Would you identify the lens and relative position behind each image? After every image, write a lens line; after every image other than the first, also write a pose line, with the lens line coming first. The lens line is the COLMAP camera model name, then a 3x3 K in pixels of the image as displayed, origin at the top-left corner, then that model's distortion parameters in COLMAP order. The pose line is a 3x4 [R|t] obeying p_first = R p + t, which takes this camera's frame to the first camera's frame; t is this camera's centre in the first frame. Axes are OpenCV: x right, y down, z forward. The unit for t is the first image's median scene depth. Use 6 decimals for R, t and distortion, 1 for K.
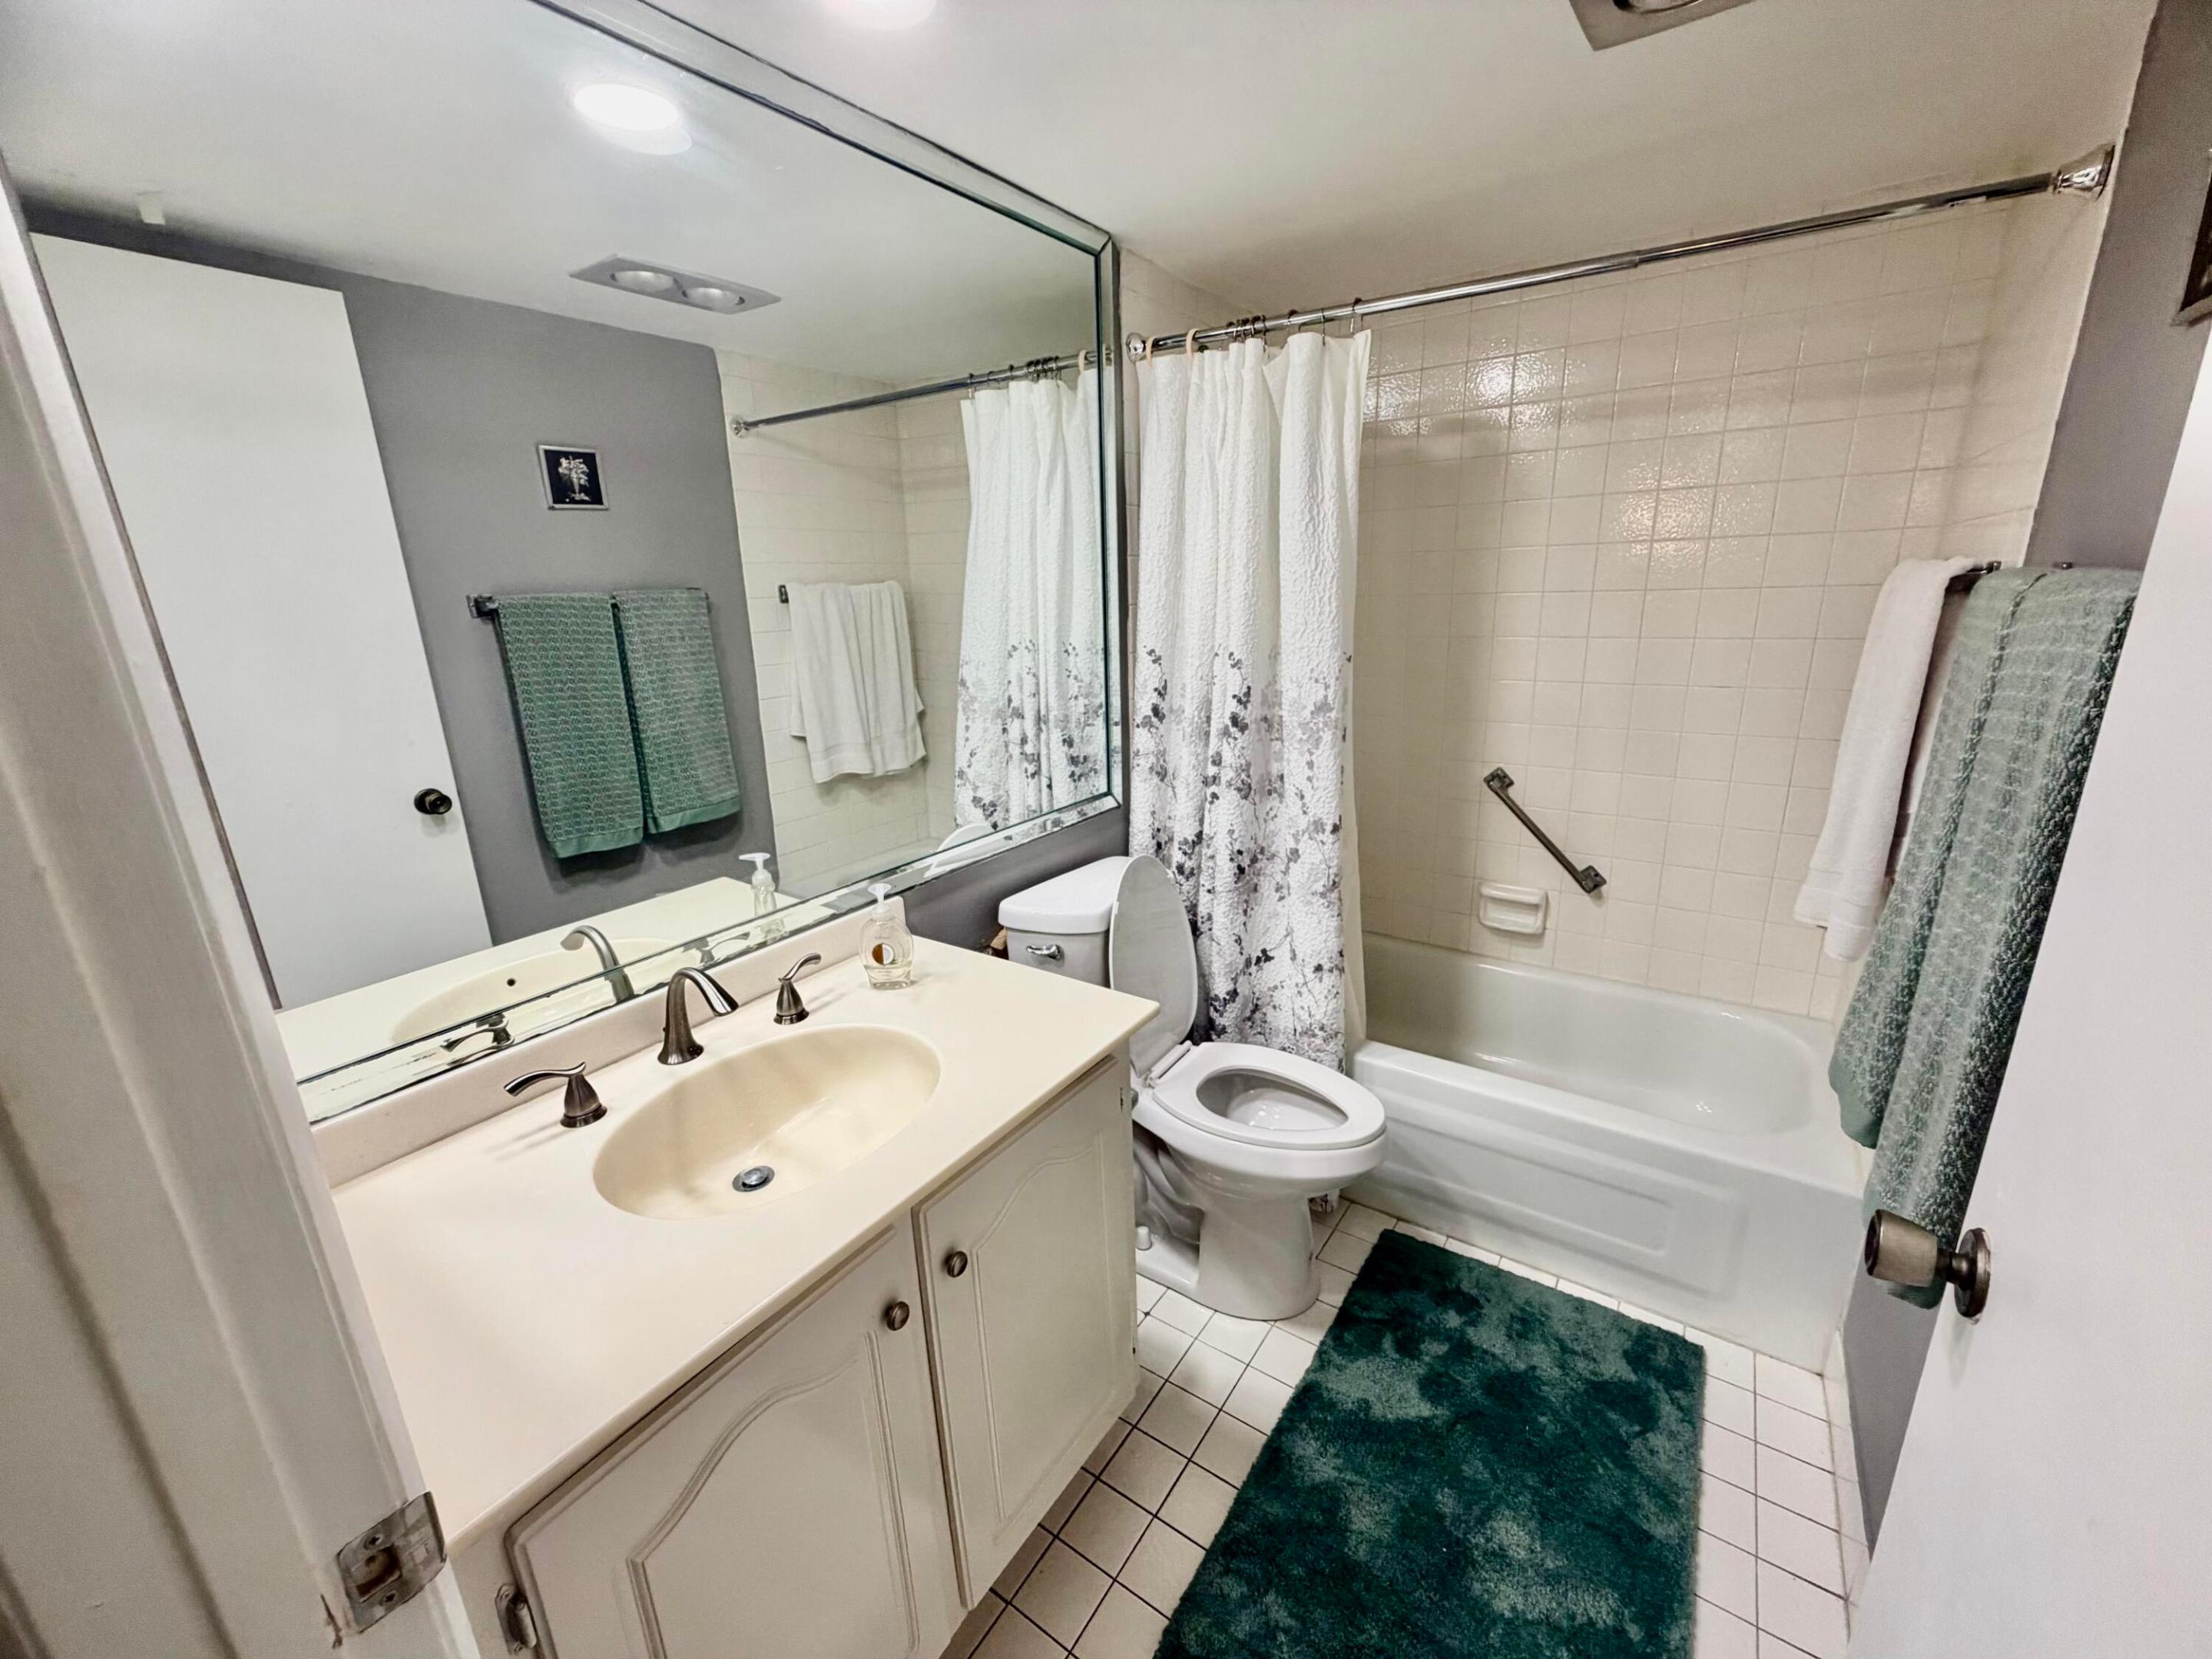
lens RADIAL K [[880.2, 0, 1103.9], [0, 880.2, 829.1], [0, 0, 1]] dist [-0.000223, 0.000118]
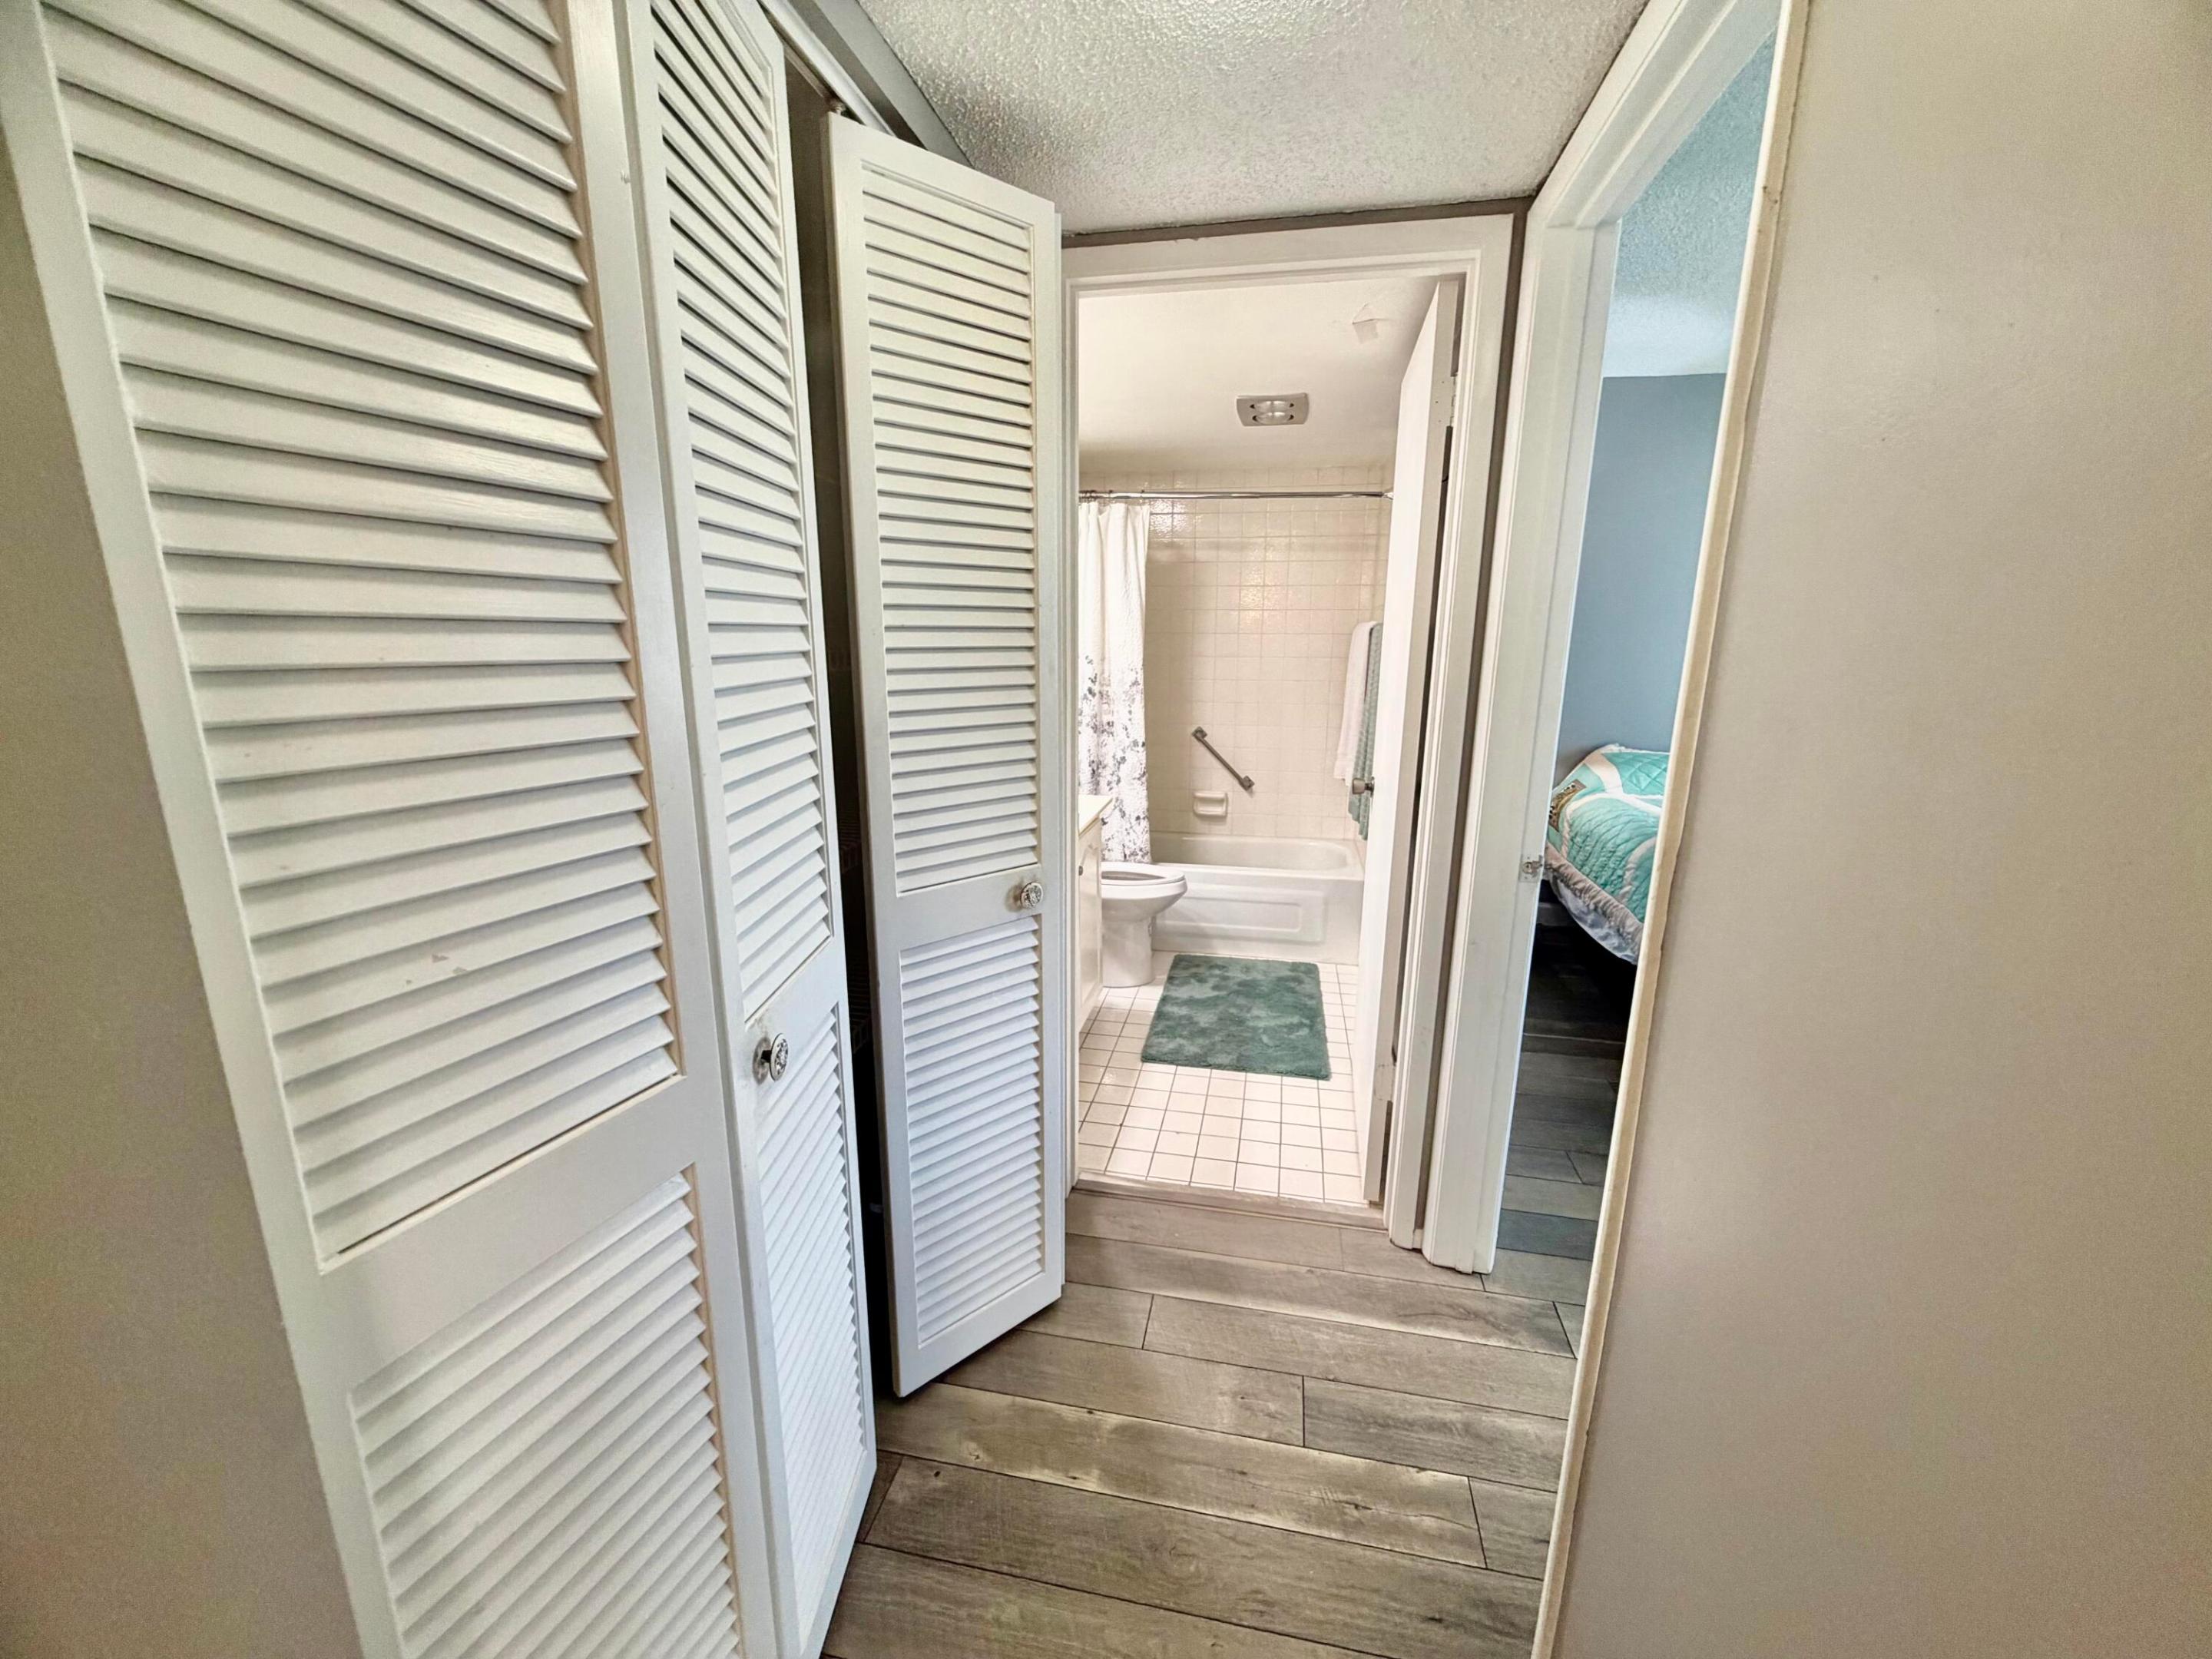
lens RADIAL K [[880.2, 0, 1105.1], [0, 880.2, 830.7], [0, 0, 1]] dist [-0.000223, 0.000118]
pose [[0.915876, -0.049879, 0.398350, -0.641819], [0.073098, 0.996384, -0.043304, 0.283812], [-0.394750, 0.068780, 0.916211, -0.805254]]
